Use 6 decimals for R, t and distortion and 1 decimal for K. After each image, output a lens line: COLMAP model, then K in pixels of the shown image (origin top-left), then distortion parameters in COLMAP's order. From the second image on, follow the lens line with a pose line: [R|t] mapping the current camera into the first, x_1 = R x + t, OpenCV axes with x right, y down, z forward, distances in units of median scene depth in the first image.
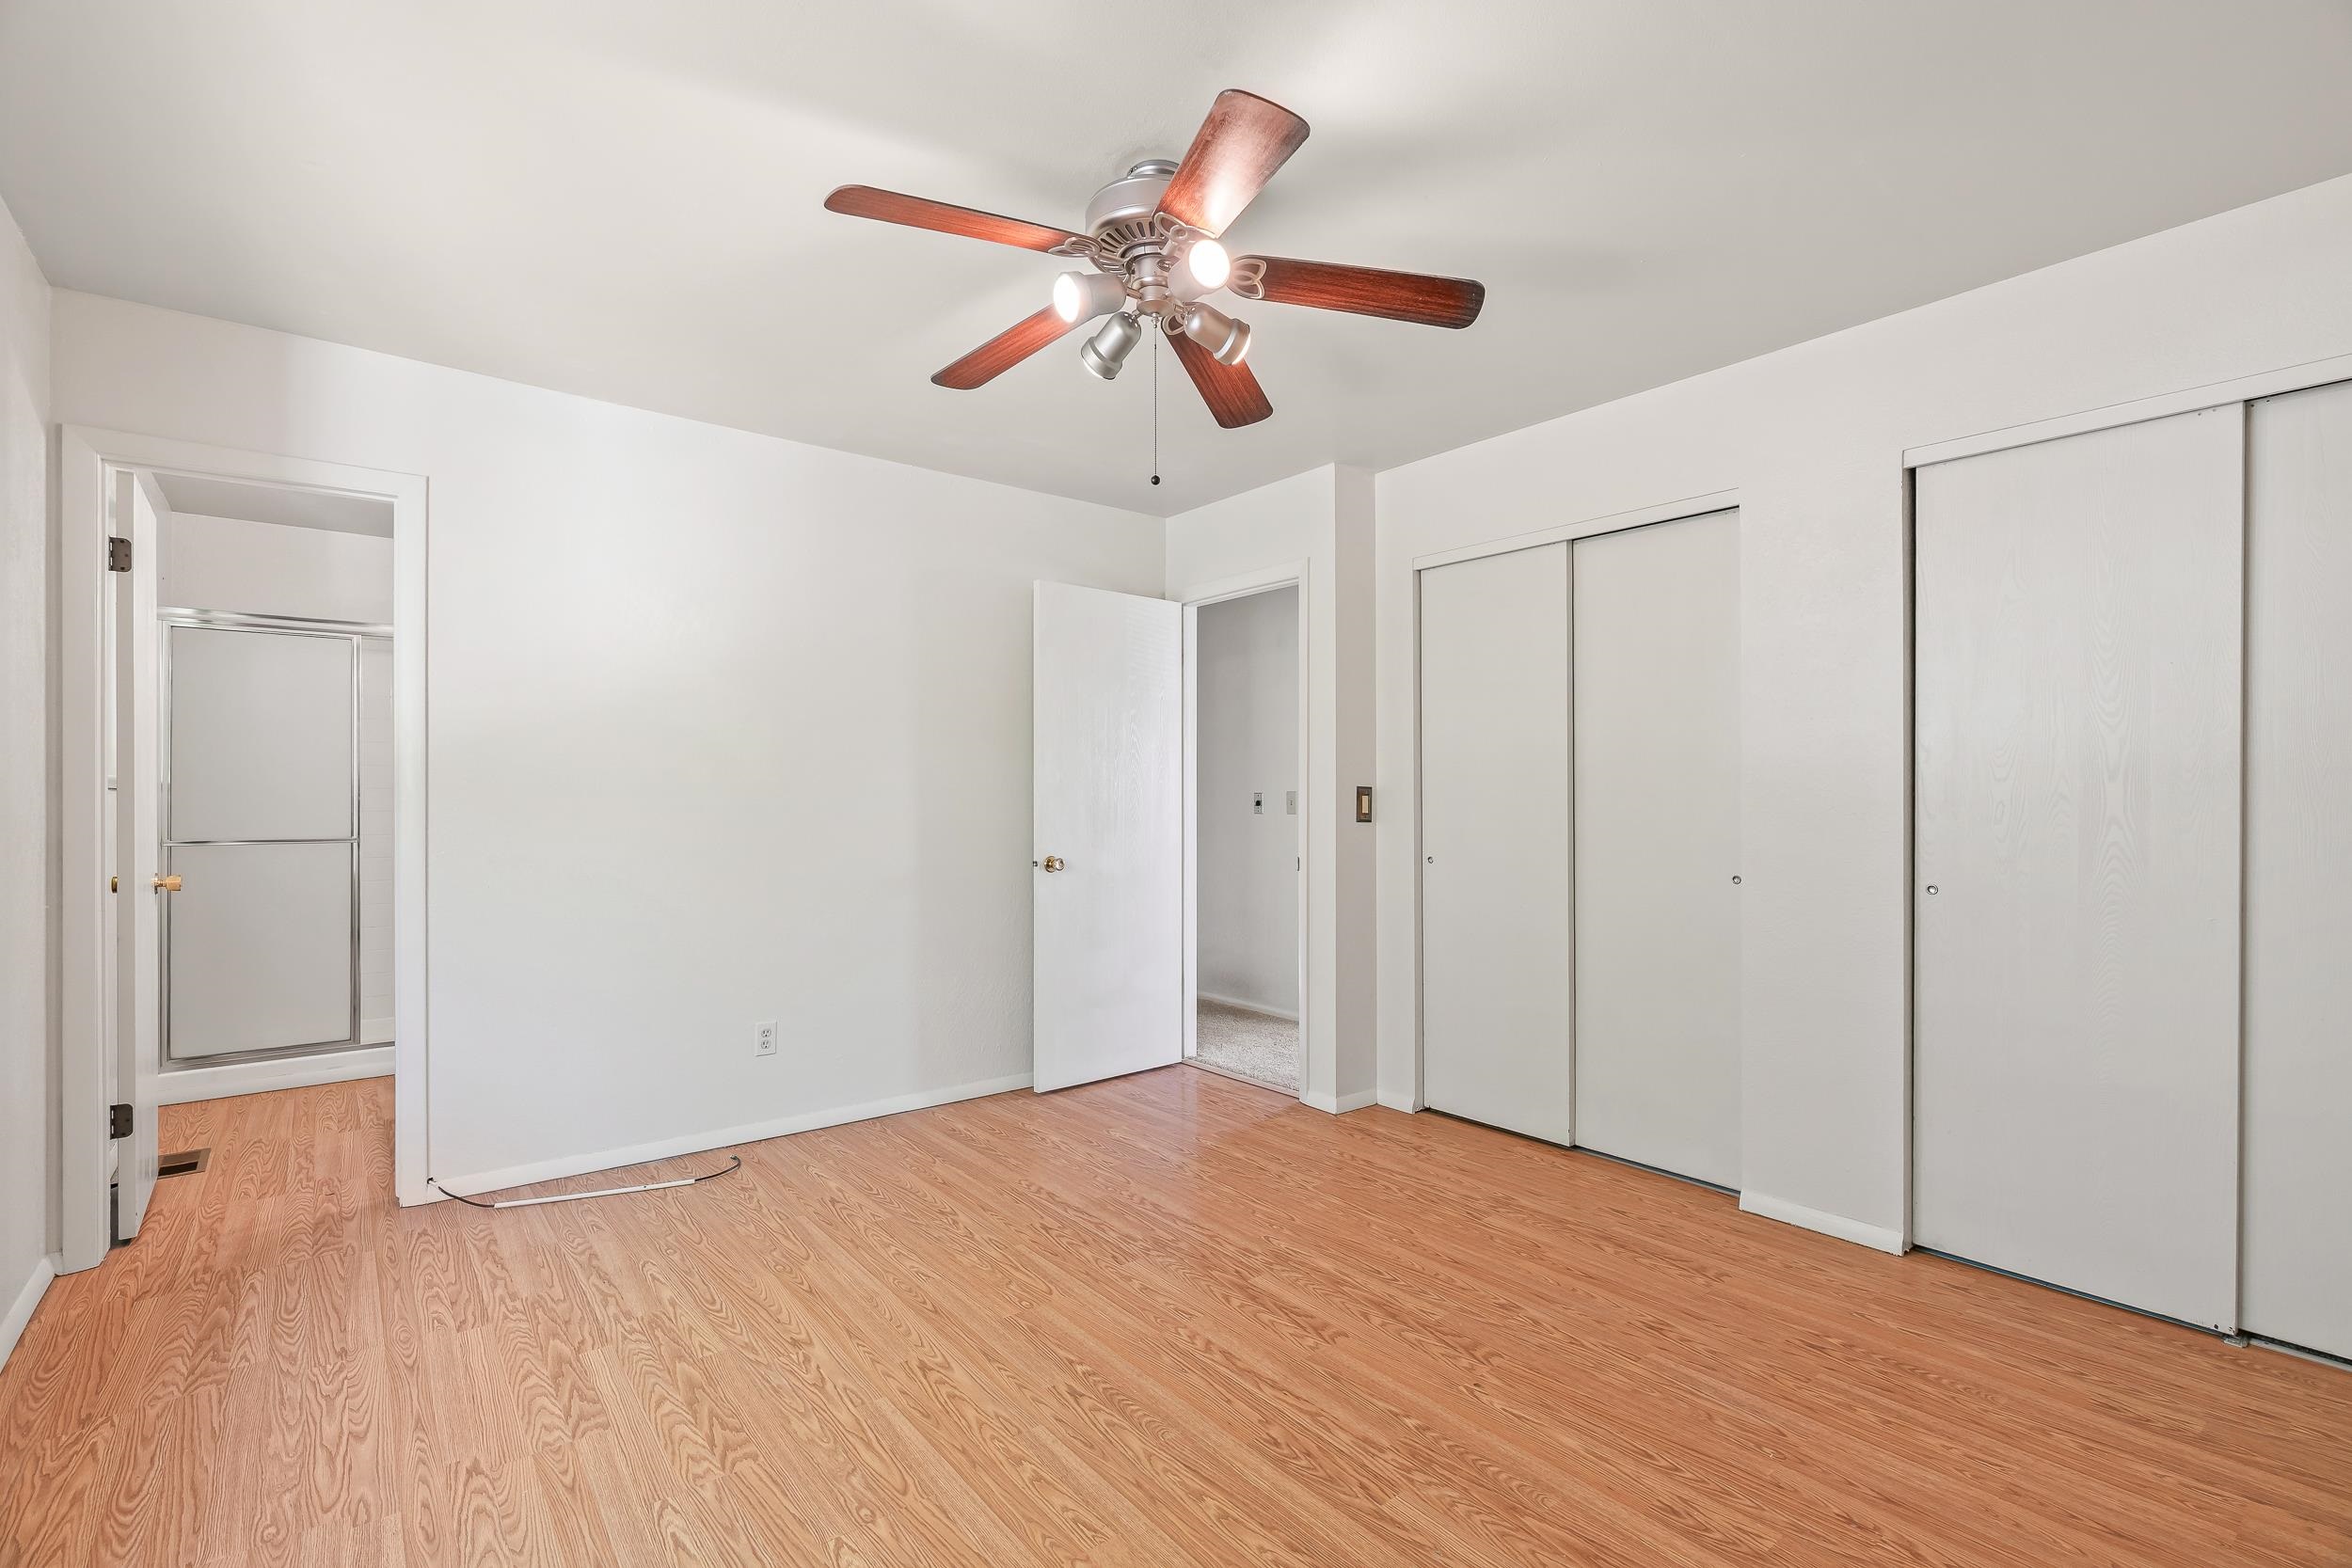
lens RADIAL K [[1070.1, 0, 1169.6], [0, 1070.1, 795.5], [0, 0, 1]] dist [-0.003333, 0.000462]
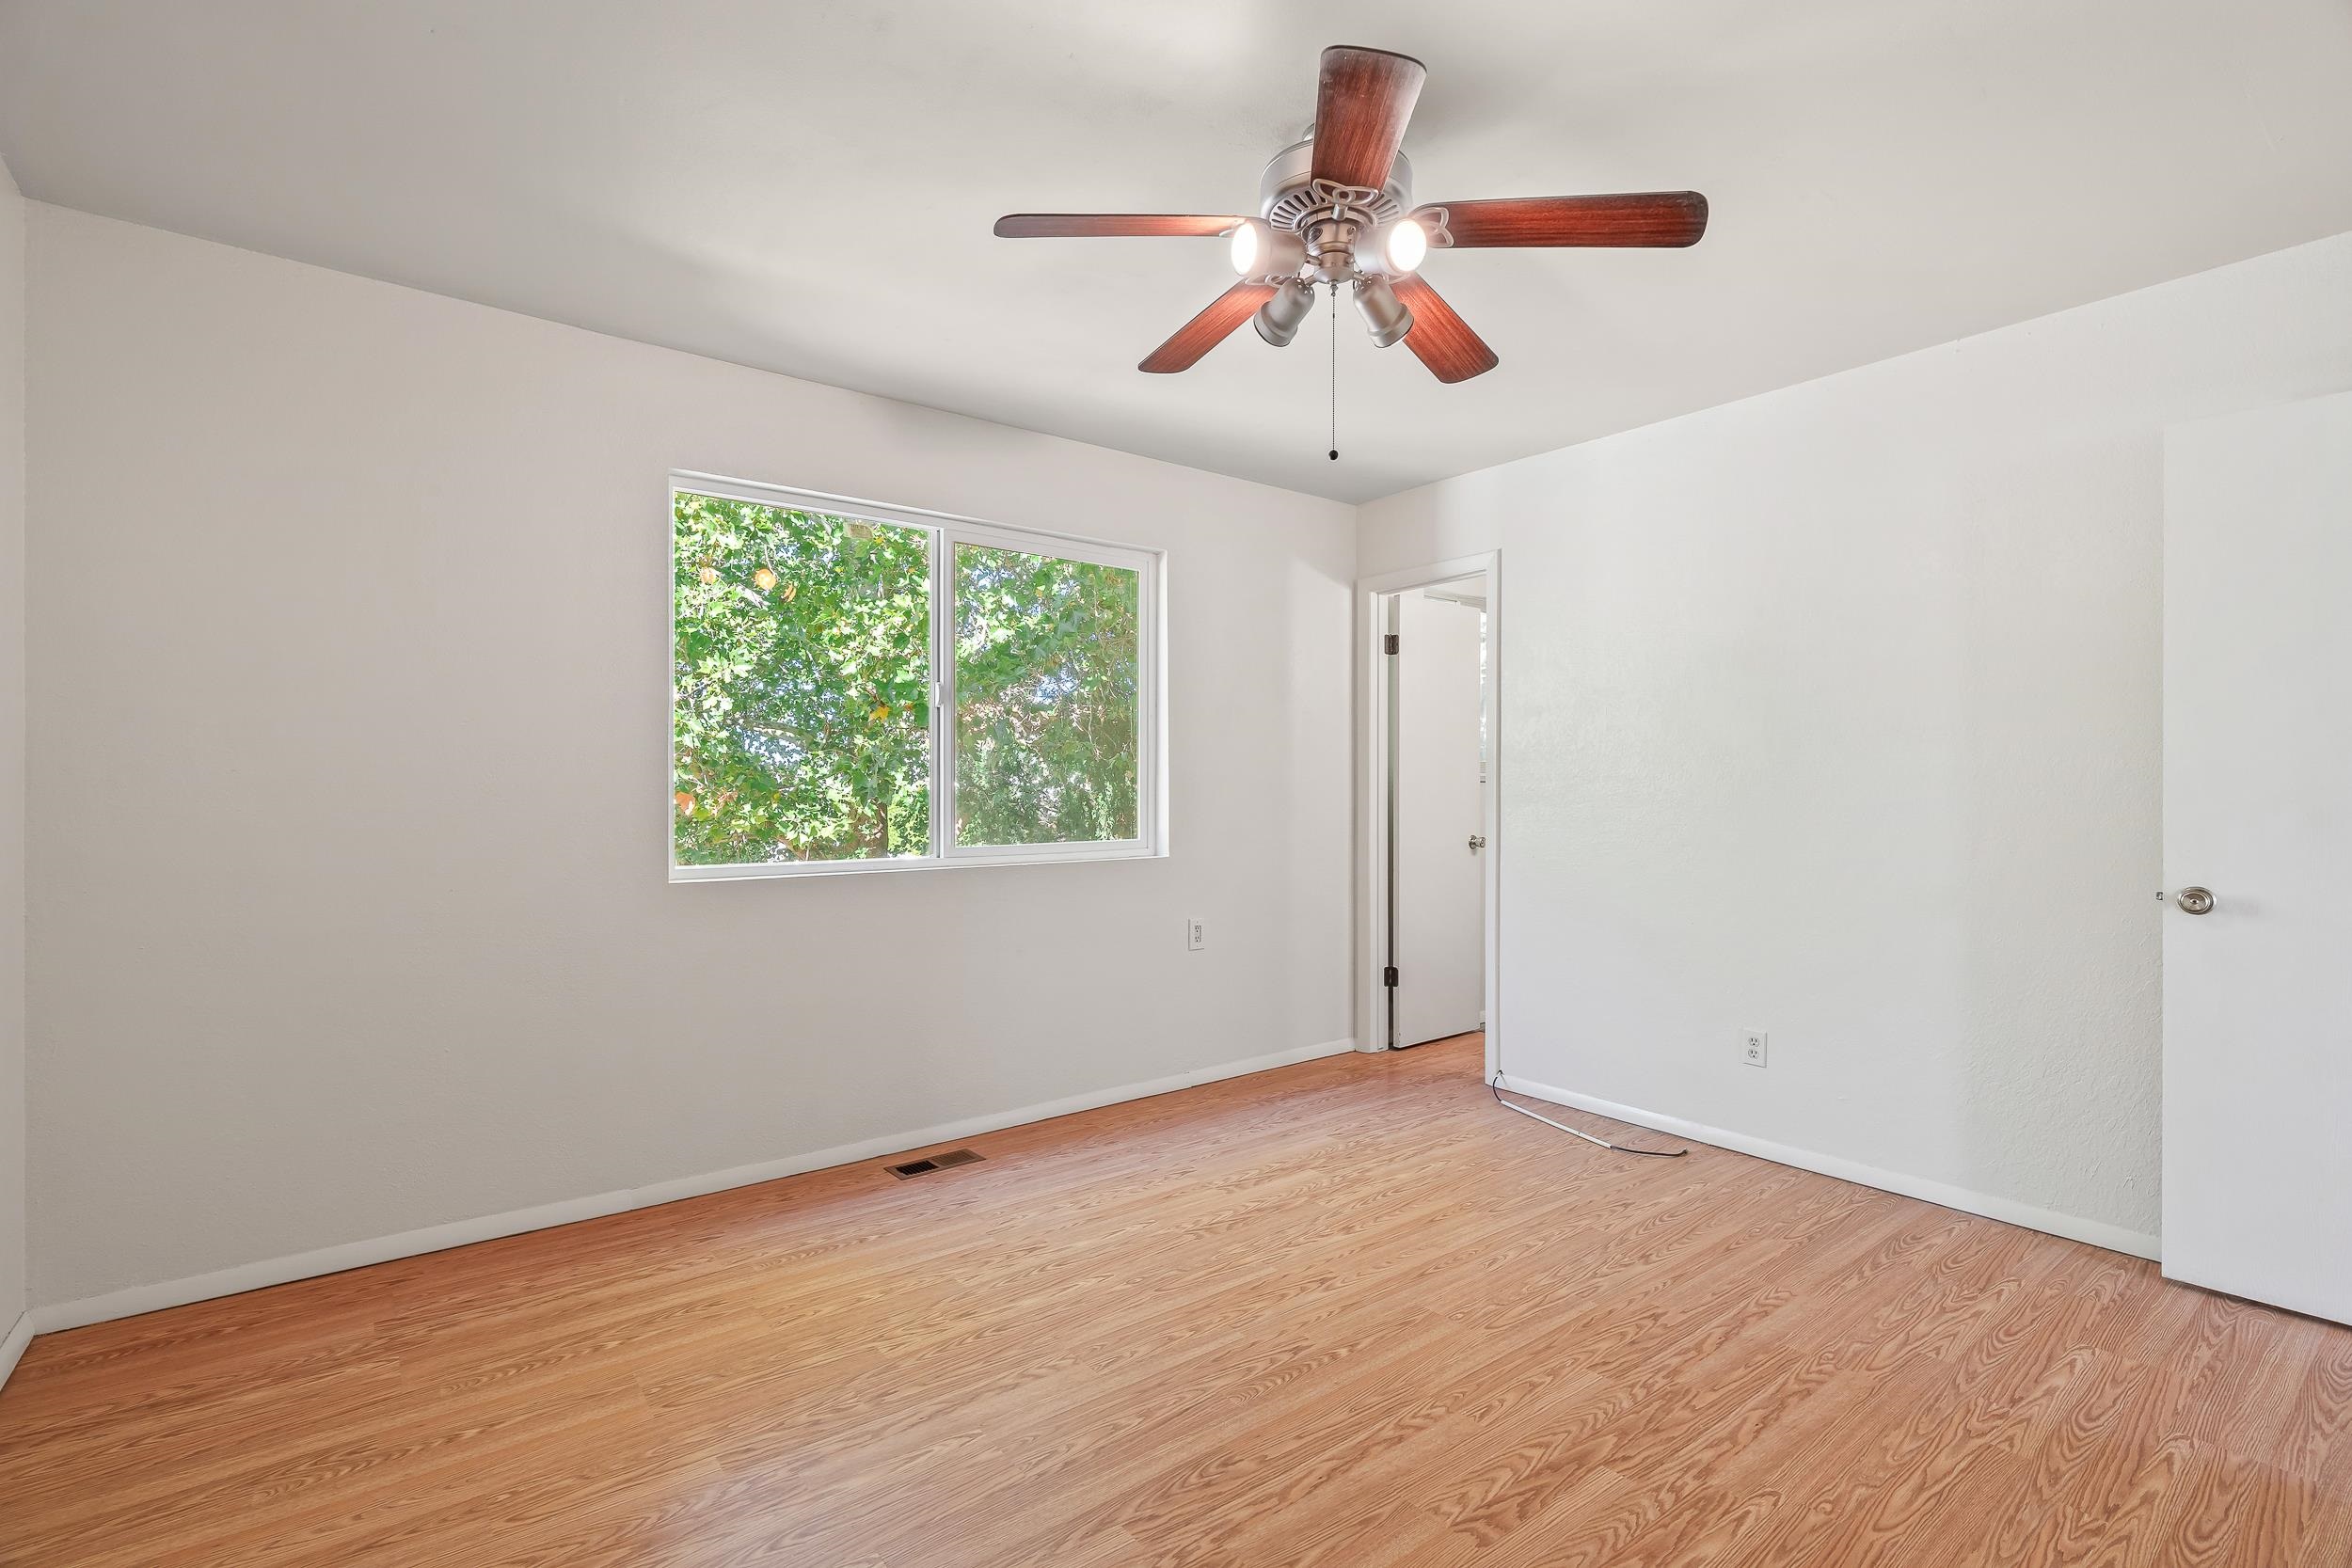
lens RADIAL K [[1070.1, 0, 1169.8], [0, 1070.1, 780.9], [0, 0, 1]] dist [-0.003333, 0.000462]
pose [[-0.015094, -0.004984, -0.999874, 0.734869], [0.000306, 0.999988, -0.004989, 0.001367], [0.999886, -0.000381, -0.015092, 0.671732]]
